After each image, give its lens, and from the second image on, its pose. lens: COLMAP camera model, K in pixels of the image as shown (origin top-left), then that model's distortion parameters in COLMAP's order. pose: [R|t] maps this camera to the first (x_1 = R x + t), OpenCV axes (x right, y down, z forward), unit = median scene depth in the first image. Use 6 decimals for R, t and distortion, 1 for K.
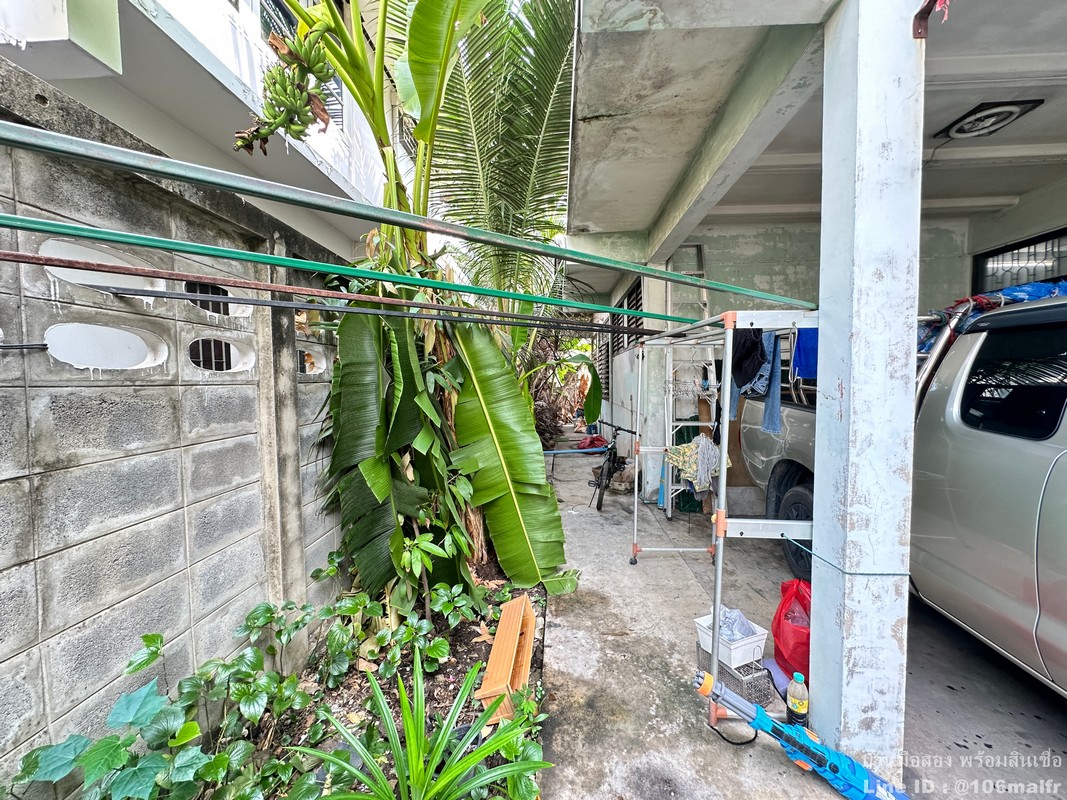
lens RADIAL K [[426.9, 0, 533.5], [0, 426.9, 400.0], [0, 0, 1]] dist [-0.004642, 0.001126]
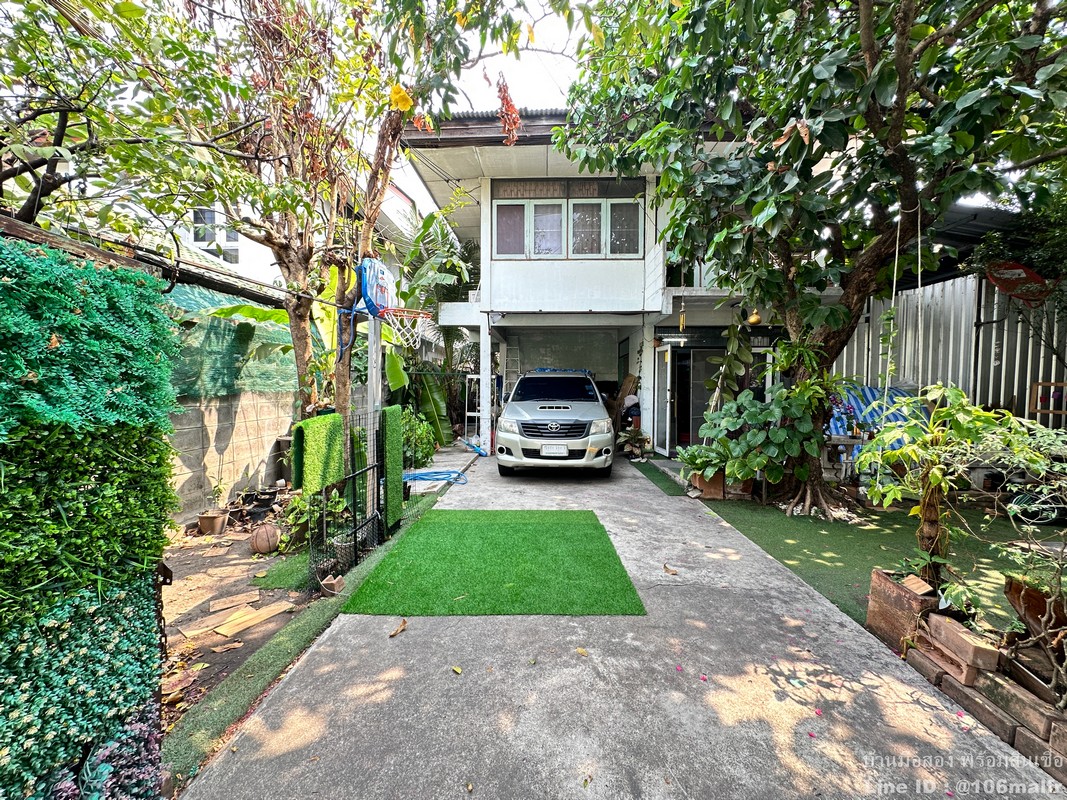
lens RADIAL K [[426.9, 0, 533.5], [0, 426.9, 400.0], [0, 0, 1]] dist [-0.004642, 0.001126]
pose [[0.999664, 0.015743, 0.020579, 0.655012], [-0.015468, 0.999790, -0.013413, 0.098773], [-0.020786, 0.013091, 0.999698, -2.462452]]
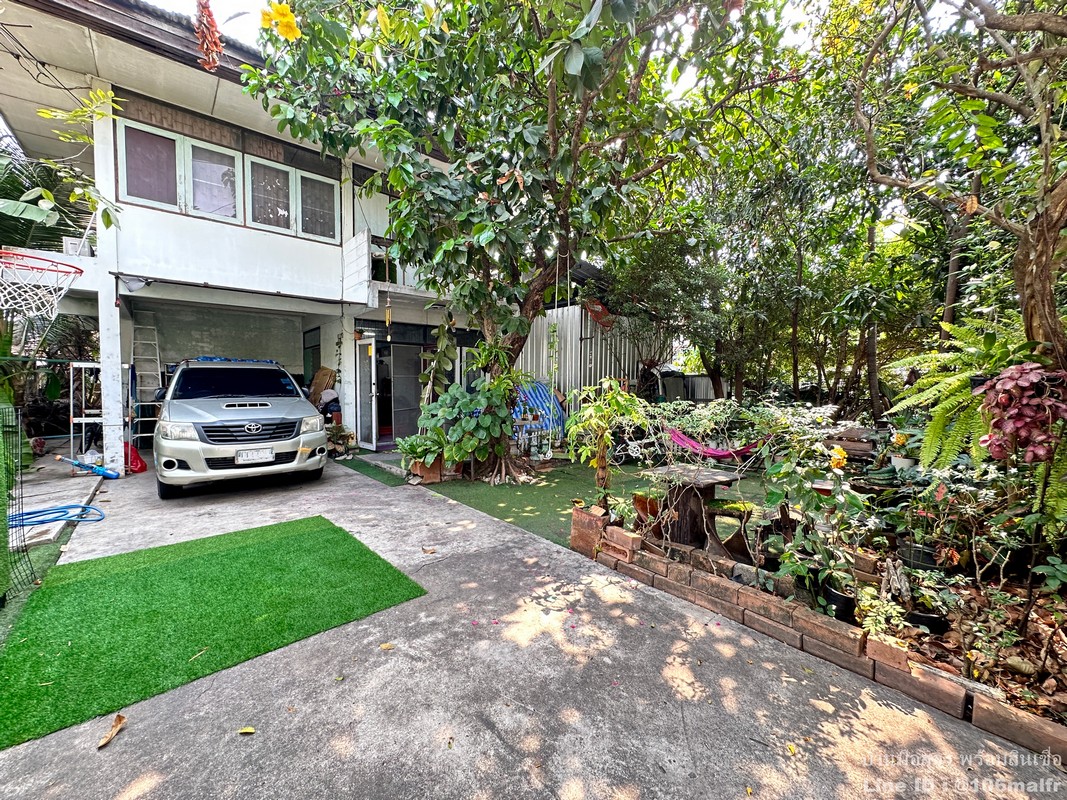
lens RADIAL K [[426.9, 0, 533.5], [0, 426.9, 400.0], [0, 0, 1]] dist [-0.004642, 0.001126]
pose [[0.718818, -0.013040, 0.695076, 0.412969], [0.018451, 0.999830, -0.000325, 0.107639], [-0.694954, 0.013058, 0.718936, -2.419466]]
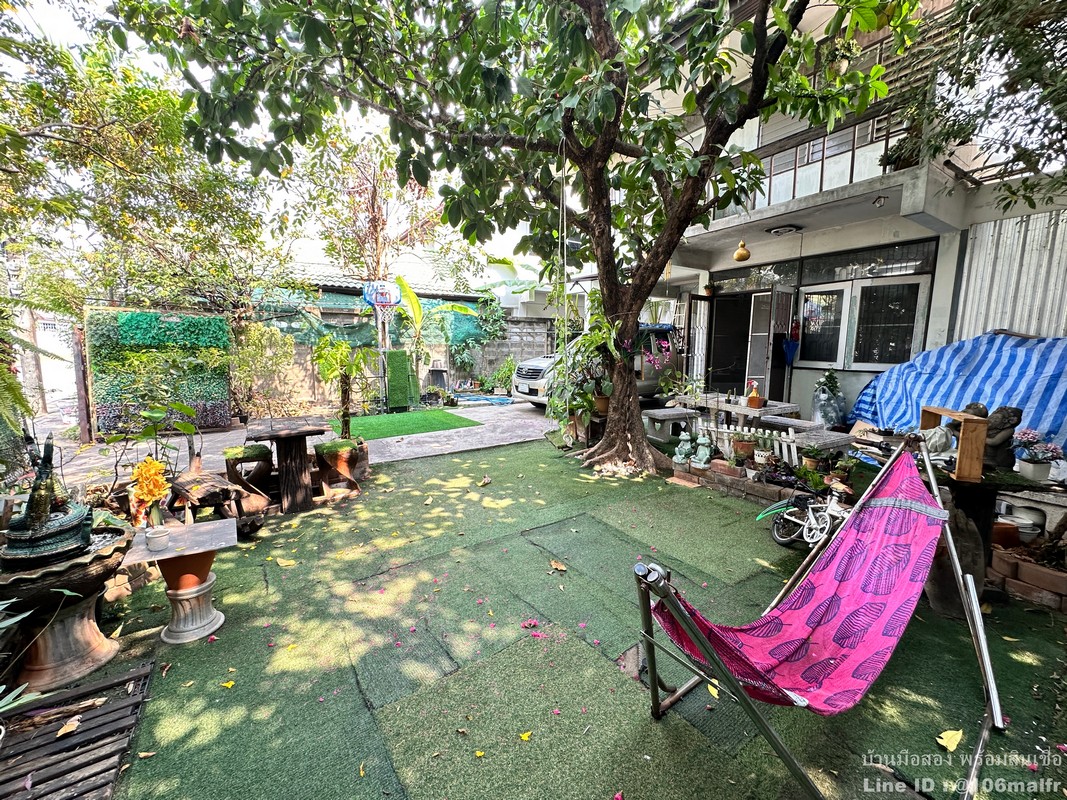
lens RADIAL K [[426.9, 0, 533.5], [0, 426.9, 400.0], [0, 0, 1]] dist [-0.004642, 0.001126]
pose [[0.582432, 0.117901, -0.804284, 3.148652], [-0.046739, 0.992646, 0.111667, 0.075632], [0.811535, -0.027447, 0.583659, -1.983748]]
